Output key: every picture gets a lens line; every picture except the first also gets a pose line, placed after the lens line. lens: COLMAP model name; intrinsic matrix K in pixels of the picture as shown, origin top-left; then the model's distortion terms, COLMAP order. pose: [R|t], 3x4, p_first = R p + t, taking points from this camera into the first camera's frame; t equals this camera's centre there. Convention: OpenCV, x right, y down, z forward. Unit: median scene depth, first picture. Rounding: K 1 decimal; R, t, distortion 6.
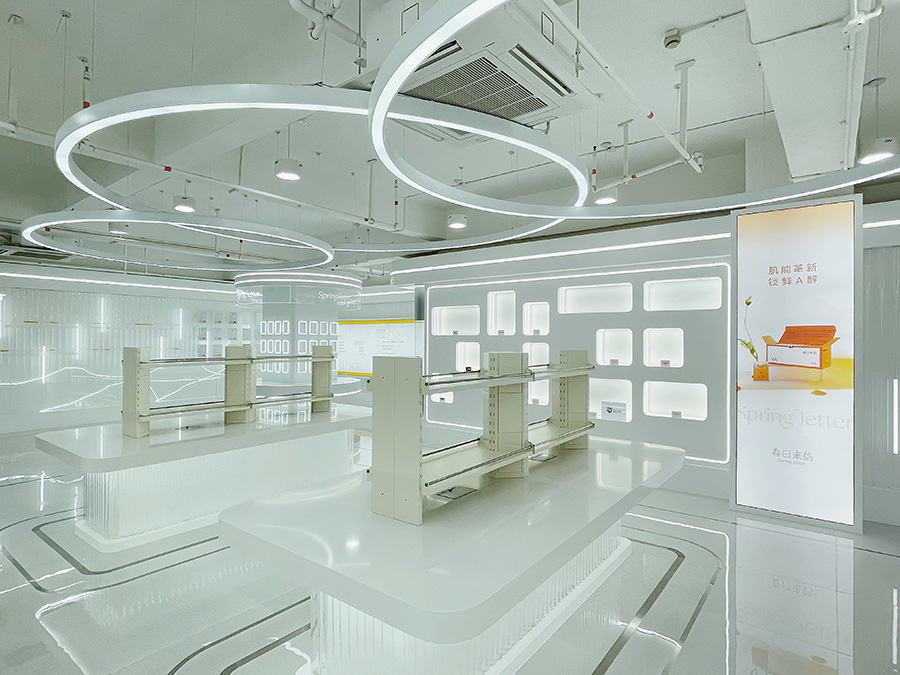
lens RADIAL K [[500.7, 0, 449.9], [0, 500.7, 340.7], [0, 0, 1]] dist [0.002835, 0.004342]
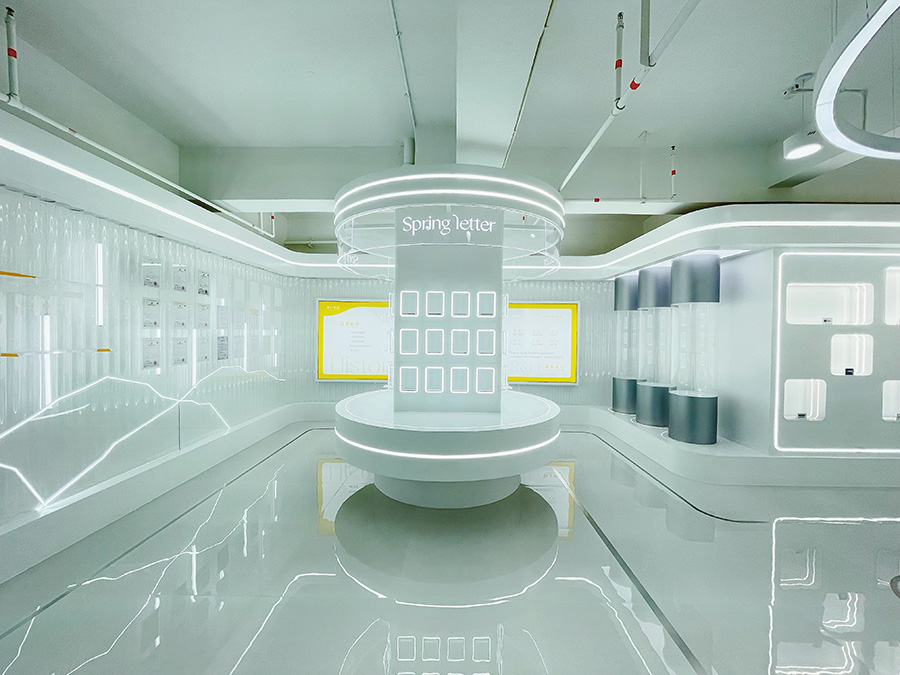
lens RADIAL K [[358.6, 0, 453.0], [0, 358.6, 336.4], [0, 0, 1]] dist [-0.003166, -0.000223]
pose [[0.796178, -0.007160, 0.605020, -0.969243], [-0.004087, 0.999844, 0.017212, -0.000922], [-0.605049, -0.016177, 0.796024, 1.239304]]
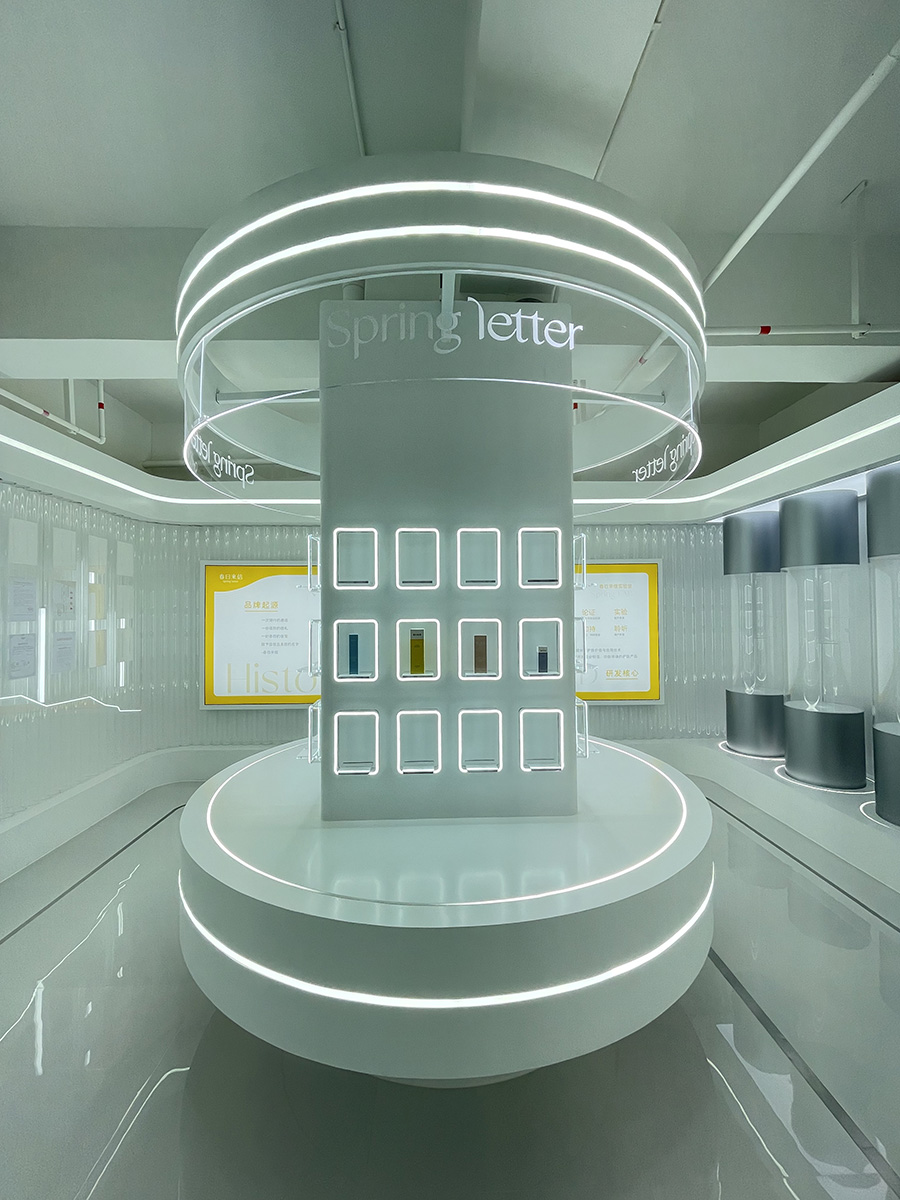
lens RADIAL K [[478.1, 0, 452.9], [0, 478.1, 599.0], [0, 0, 1]] dist [-0.003166, -0.000223]
pose [[0.772295, 0.002084, 0.635261, -0.819097], [0.013761, 0.999705, -0.020009, -0.009445], [-0.635115, 0.024195, 0.772038, 1.468435]]
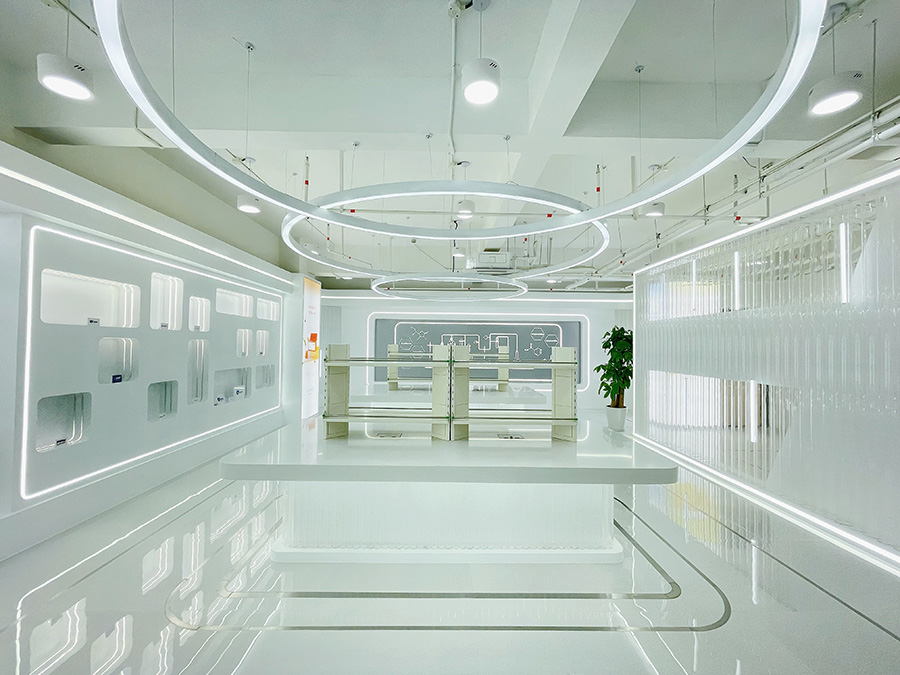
lens RADIAL K [[363.6, 0, 452.3], [0, 363.6, 337.1], [0, 0, 1]] dist [-0.002970, -0.000645]
pose [[-0.623409, 0.002214, 0.781893, -0.812246], [-0.014514, 0.999791, -0.014402, 0.003863], [-0.781762, -0.020327, -0.623246, 1.260967]]
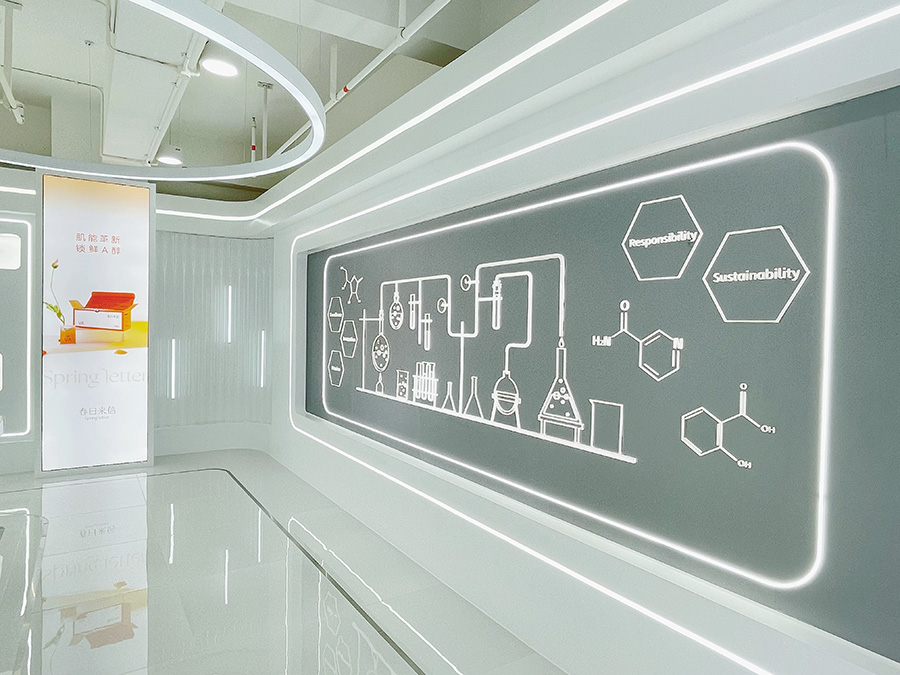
lens RADIAL K [[553.1, 0, 452.9], [0, 553.1, 329.6], [0, 0, 1]] dist [-0.000449, -0.001386]
pose [[0.321823, -0.008494, 0.946762, -0.161794], [-0.014205, 0.999804, 0.013799, 0.020675], [-0.946693, -0.017889, 0.321639, -0.084292]]
